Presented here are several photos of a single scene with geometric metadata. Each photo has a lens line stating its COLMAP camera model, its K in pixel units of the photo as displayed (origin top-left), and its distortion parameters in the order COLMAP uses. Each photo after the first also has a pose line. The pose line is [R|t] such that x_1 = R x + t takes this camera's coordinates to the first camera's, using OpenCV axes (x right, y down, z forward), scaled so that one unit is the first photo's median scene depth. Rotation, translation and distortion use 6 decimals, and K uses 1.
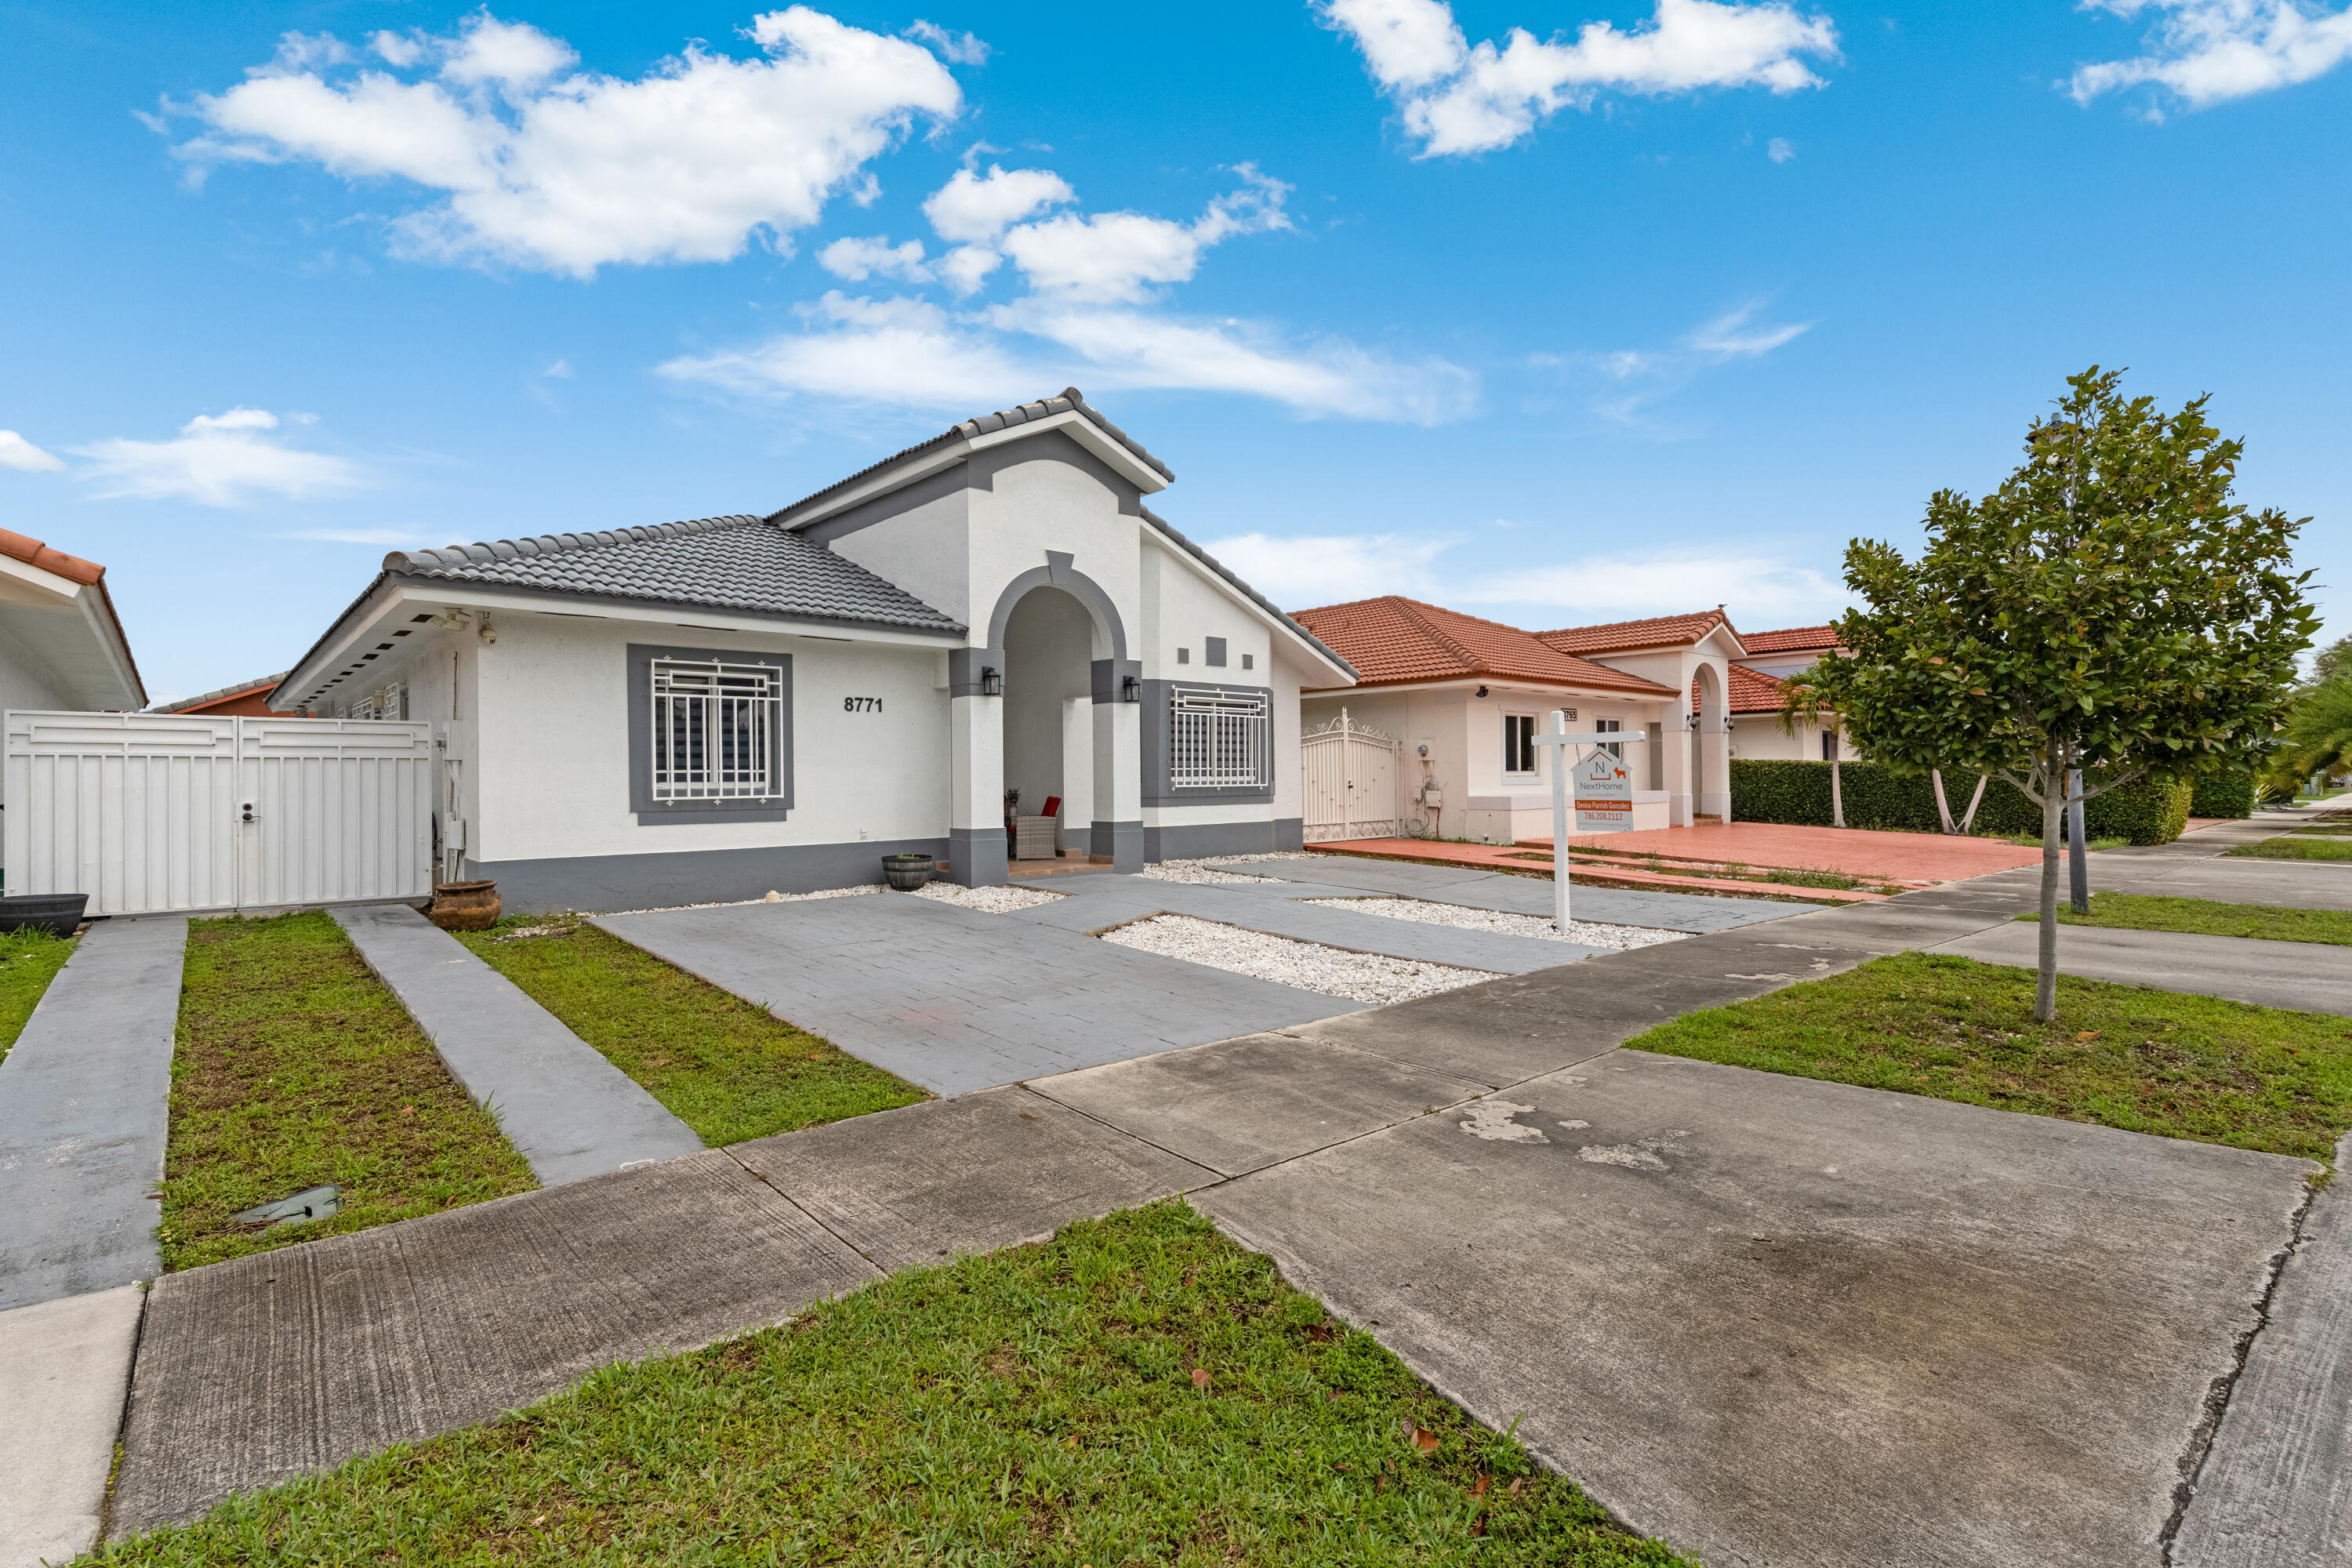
lens RADIAL K [[1061.5, 0, 1145.8], [0, 1061.5, 762.6], [0, 0, 1]] dist [0.016346, 0.000062]
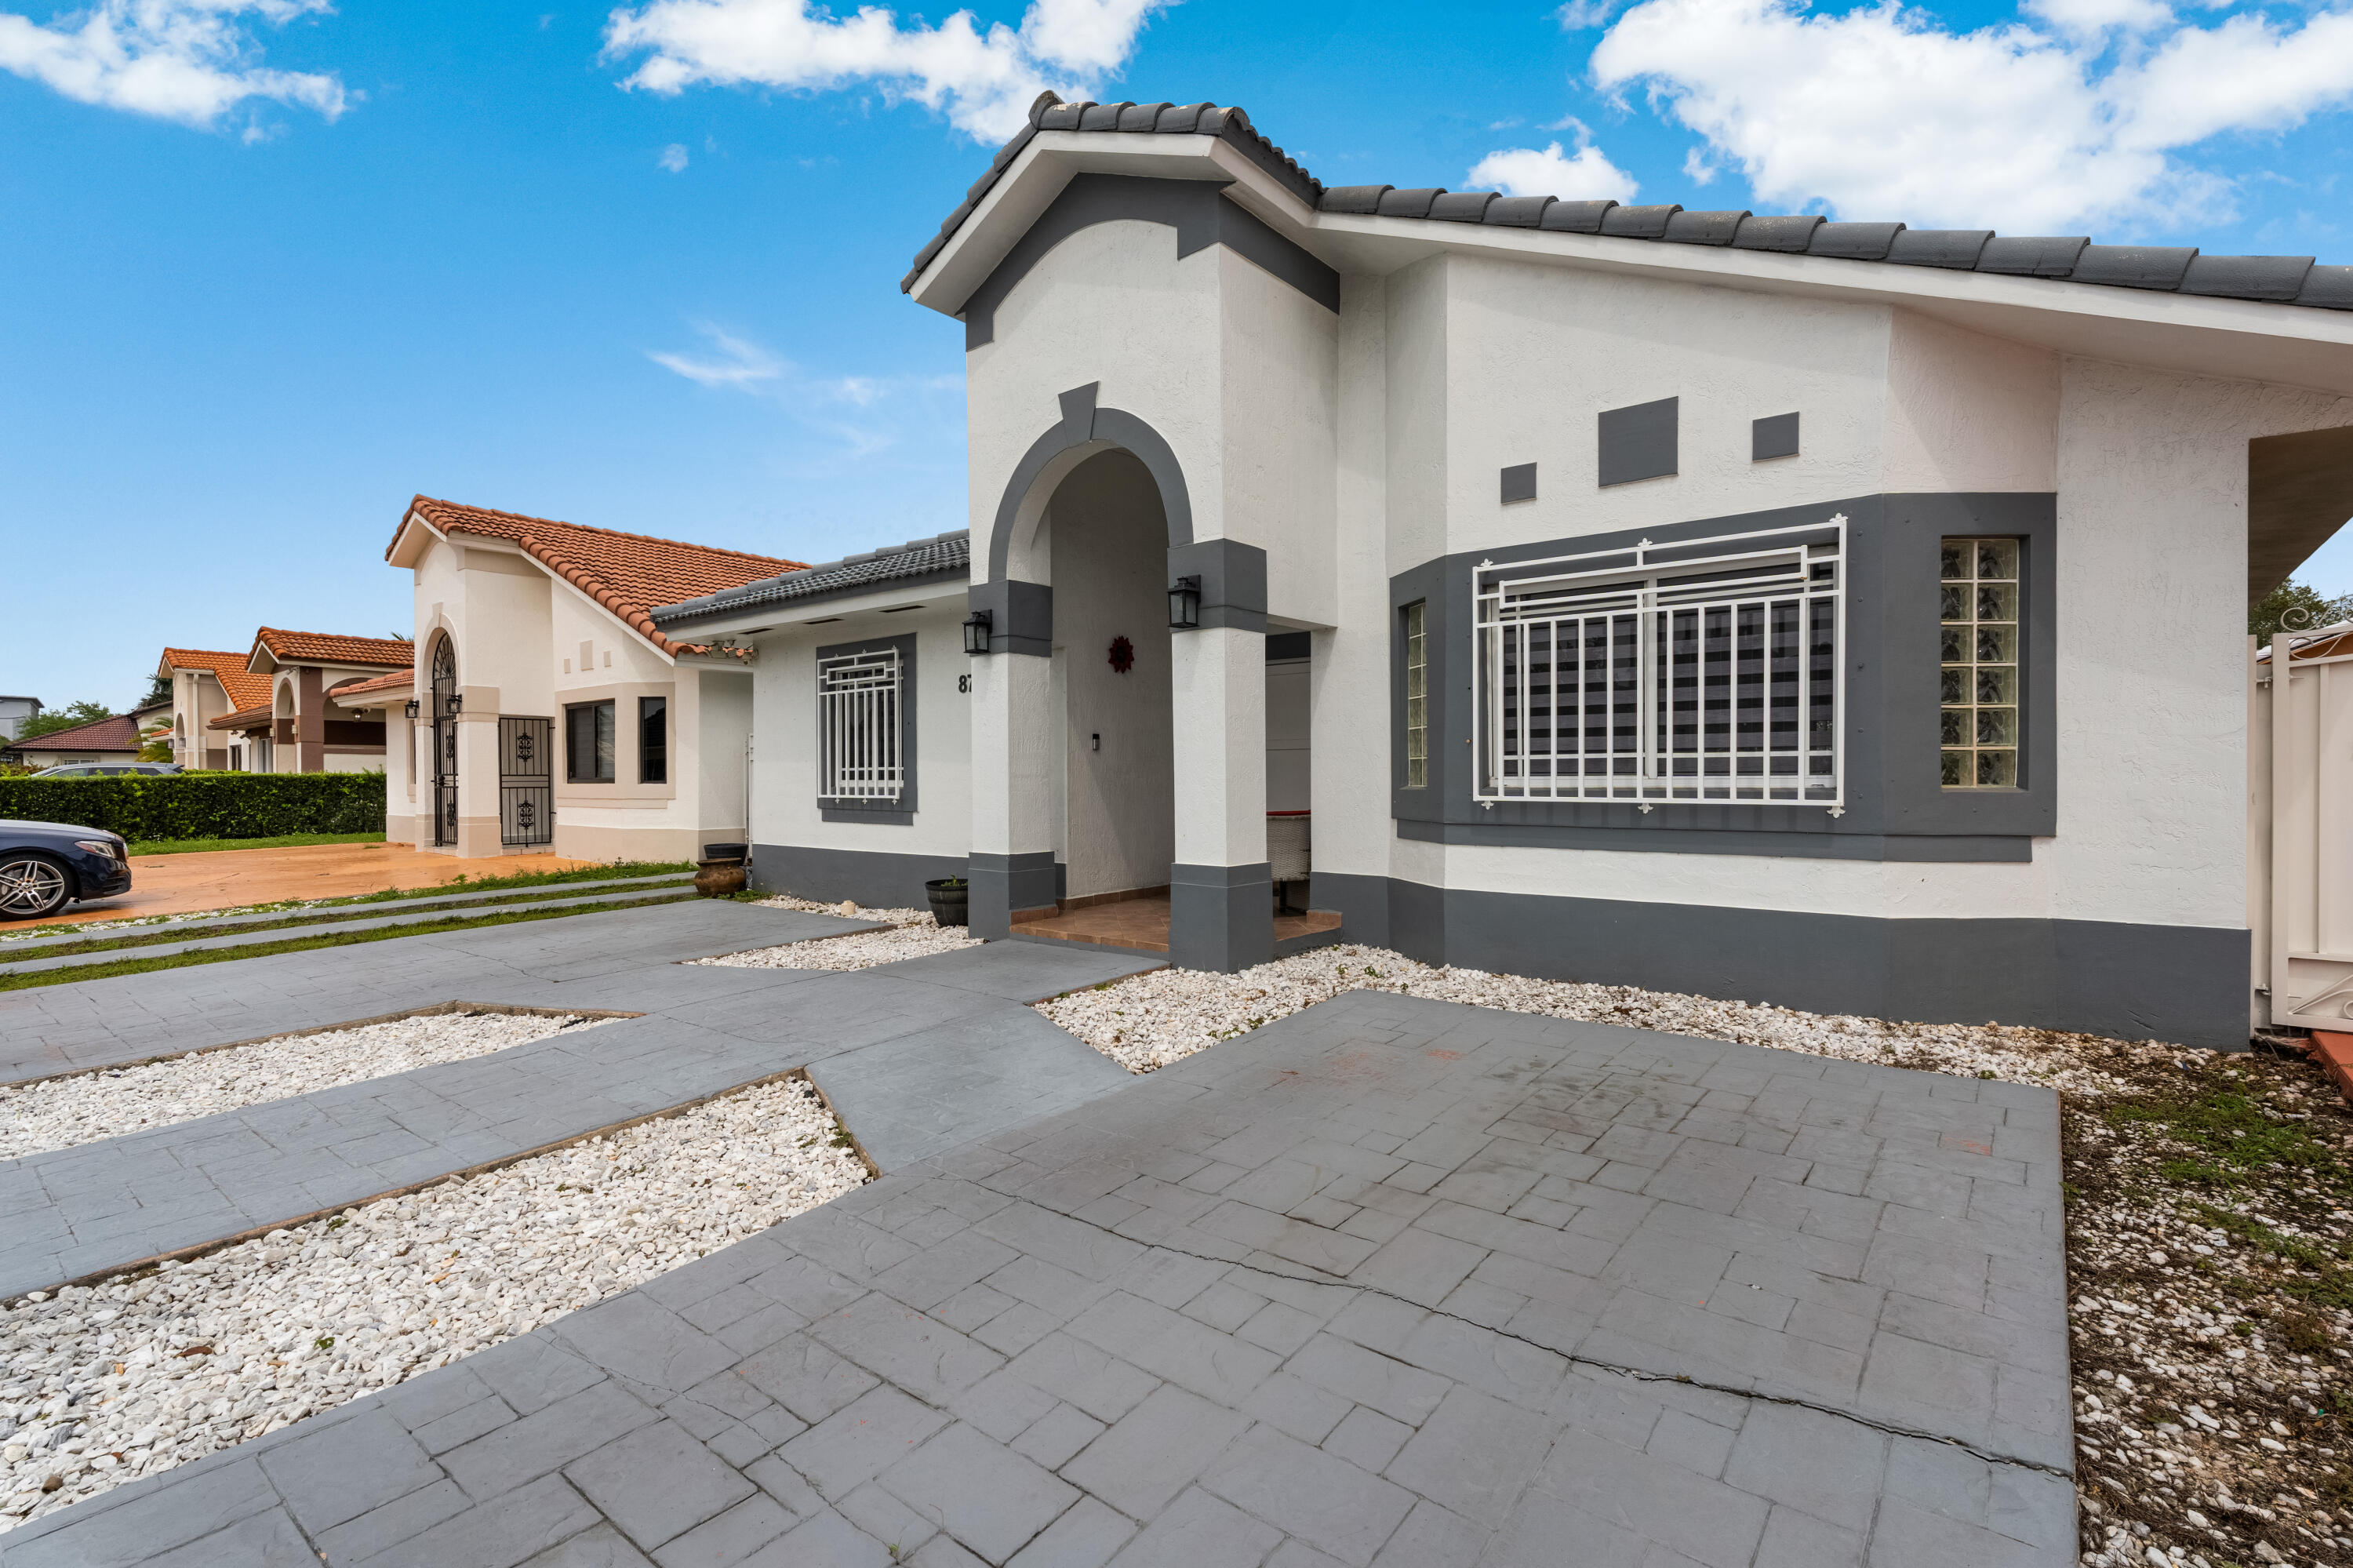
lens RADIAL K [[1050.4, 0, 1165.0], [0, 1050.4, 768.2], [0, 0, 1]] dist [0.000908, 0.000022]
pose [[0.185270, 0.002422, -0.982685, 0.418230], [0.019045, 0.999800, 0.006055, 0.005042], [0.982503, -0.019837, 0.185187, 0.800074]]
